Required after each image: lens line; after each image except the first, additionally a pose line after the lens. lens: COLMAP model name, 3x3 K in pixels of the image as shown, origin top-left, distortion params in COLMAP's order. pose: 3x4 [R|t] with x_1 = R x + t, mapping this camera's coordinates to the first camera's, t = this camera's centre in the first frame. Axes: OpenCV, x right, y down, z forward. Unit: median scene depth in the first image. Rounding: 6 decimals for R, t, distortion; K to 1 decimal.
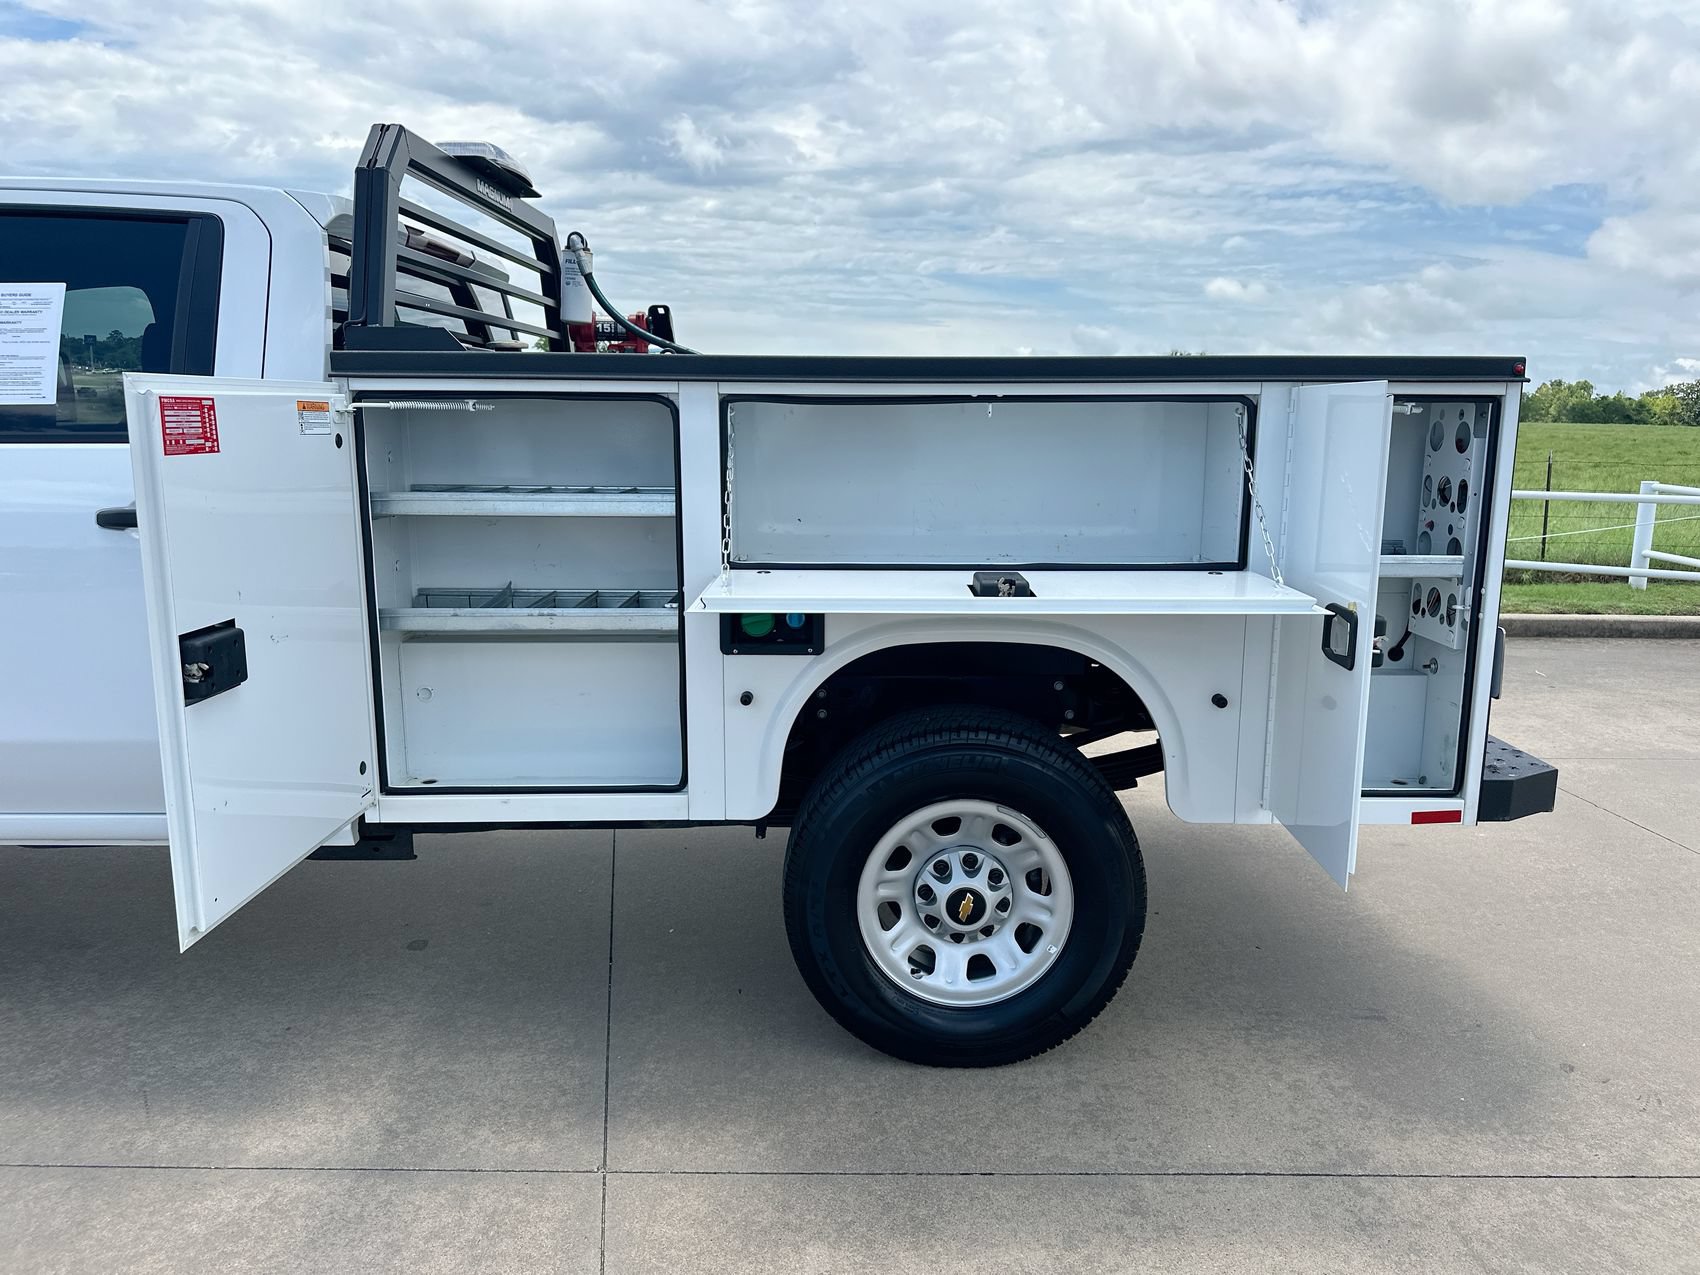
lens RADIAL K [[1184.5, 0, 844.8], [0, 1184.5, 640.0], [0, 0, 1]] dist [0.052364, -0.050962]
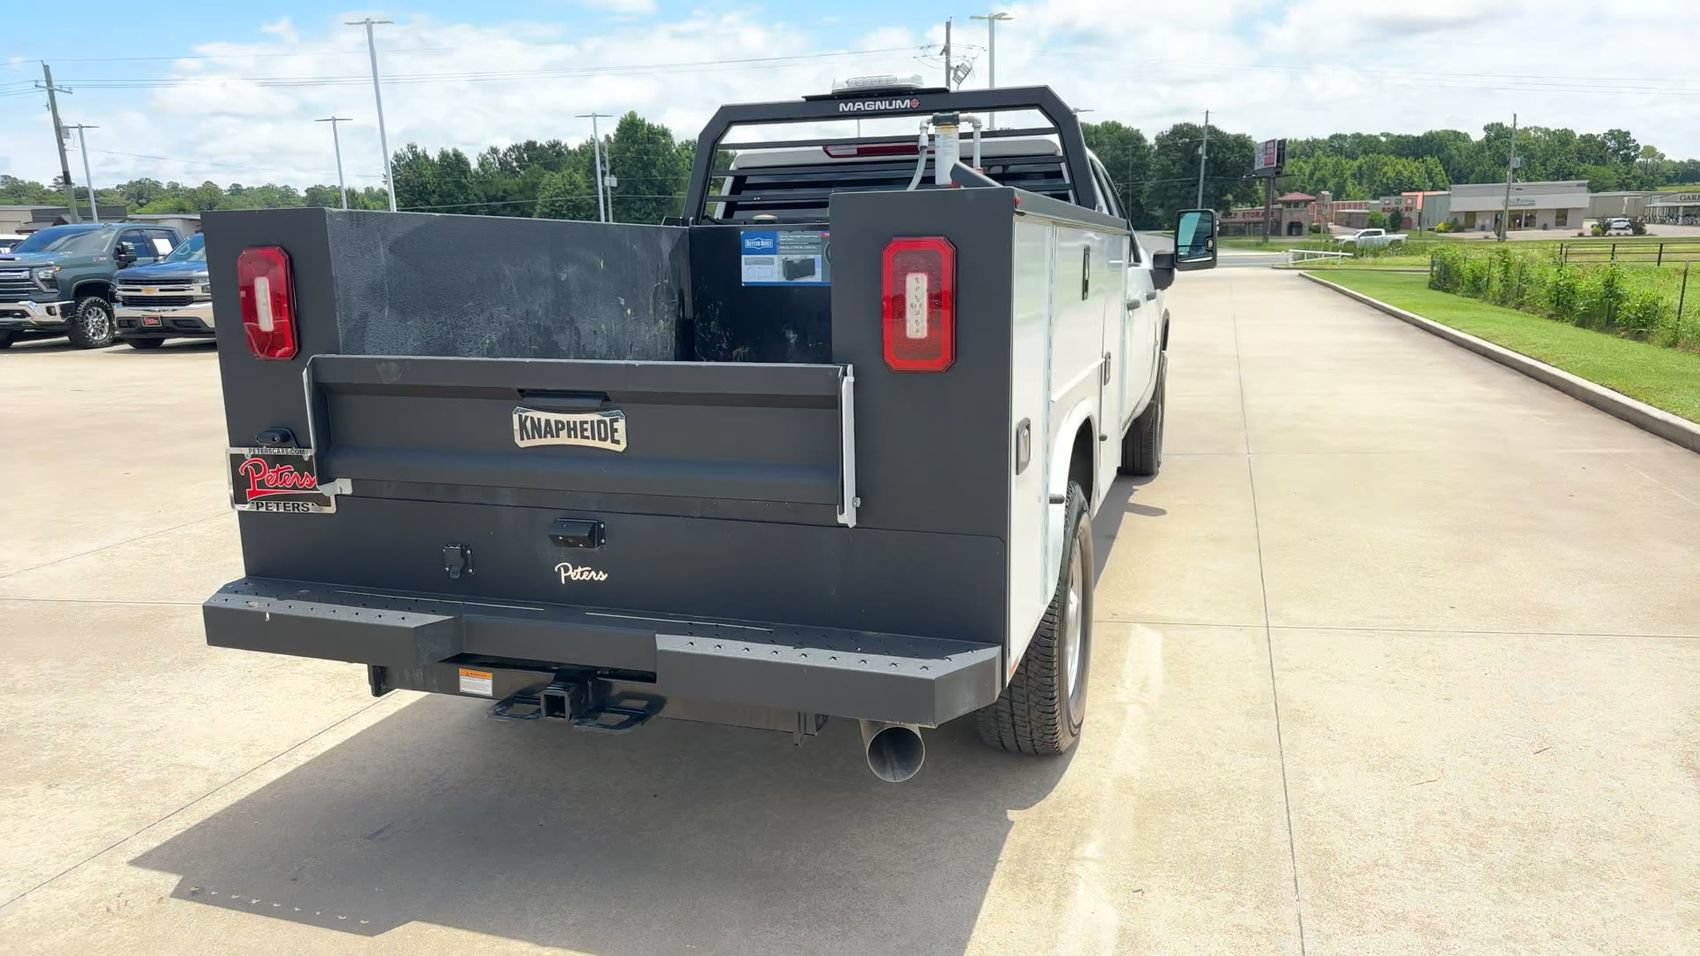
lens RADIAL K [[1137.6, 0, 857.1], [0, 1137.6, 481.7], [0, 0, 1]] dist [0.051371, -0.061427]
pose [[-0.309997, 0.185265, -0.932512, 1.338289], [-0.169048, 0.954460, 0.245823, -0.339537], [0.935588, 0.233844, -0.264561, 1.782547]]
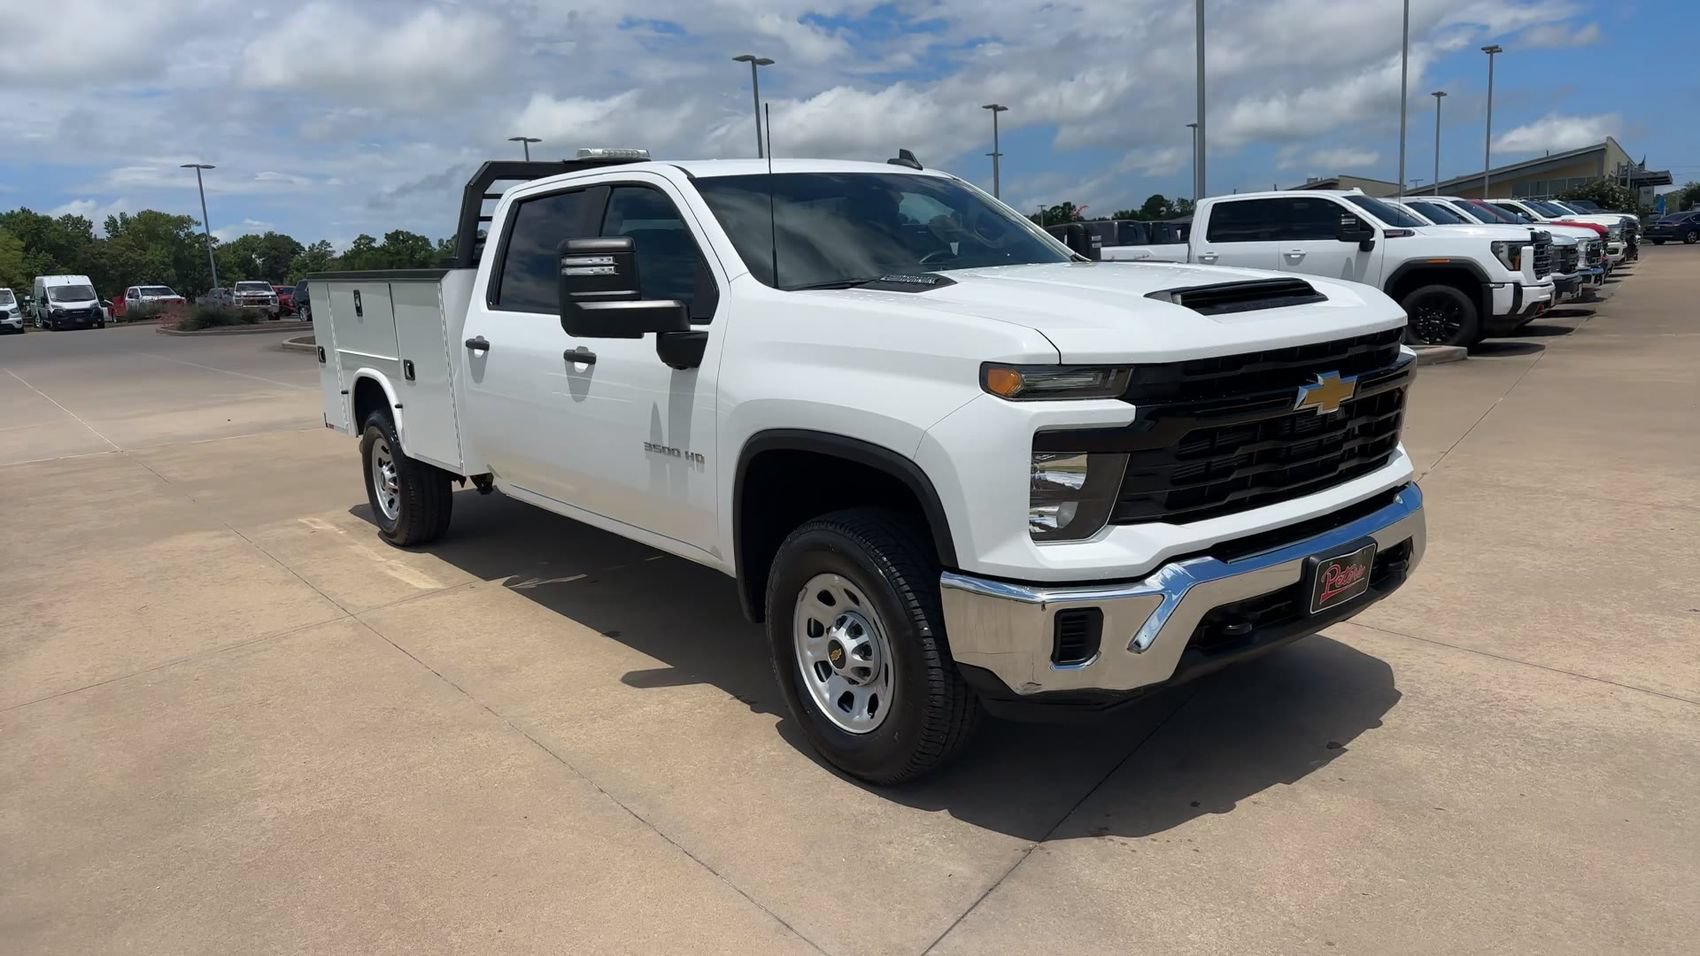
lens RADIAL K [[1150.7, 0, 857.7], [0, 1150.7, 481.6], [0, 0, 1]] dist [0.044697, -0.060432]
pose [[-0.626699, -0.136659, 0.767185, -2.476470], [0.185735, 0.929934, 0.317373, -0.524335], [-0.756803, 0.341391, -0.557406, 2.335061]]
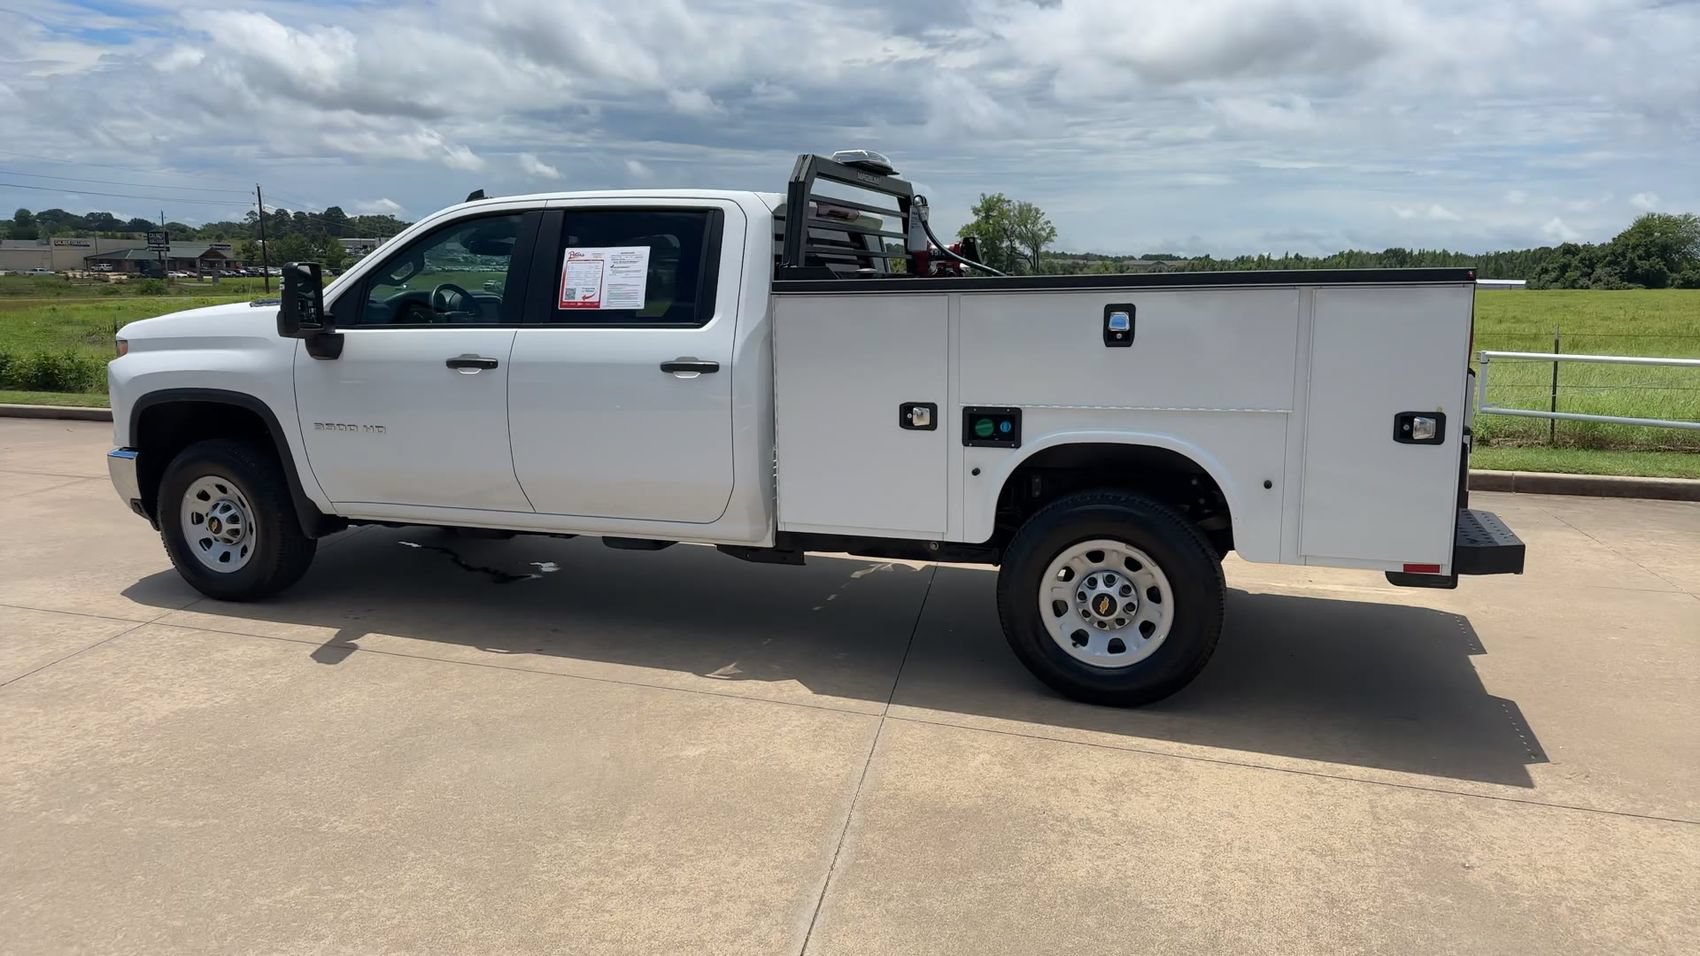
lens RADIAL K [[1129.6, 0, 853.7], [0, 1129.6, 491.6], [0, 0, 1]] dist [0.112793, -0.161895]
pose [[0.940053, 0.045259, -0.338012, 0.297383], [-0.050303, 0.998715, -0.006174, 0.092725], [0.337298, 0.022807, 0.941122, -0.603754]]
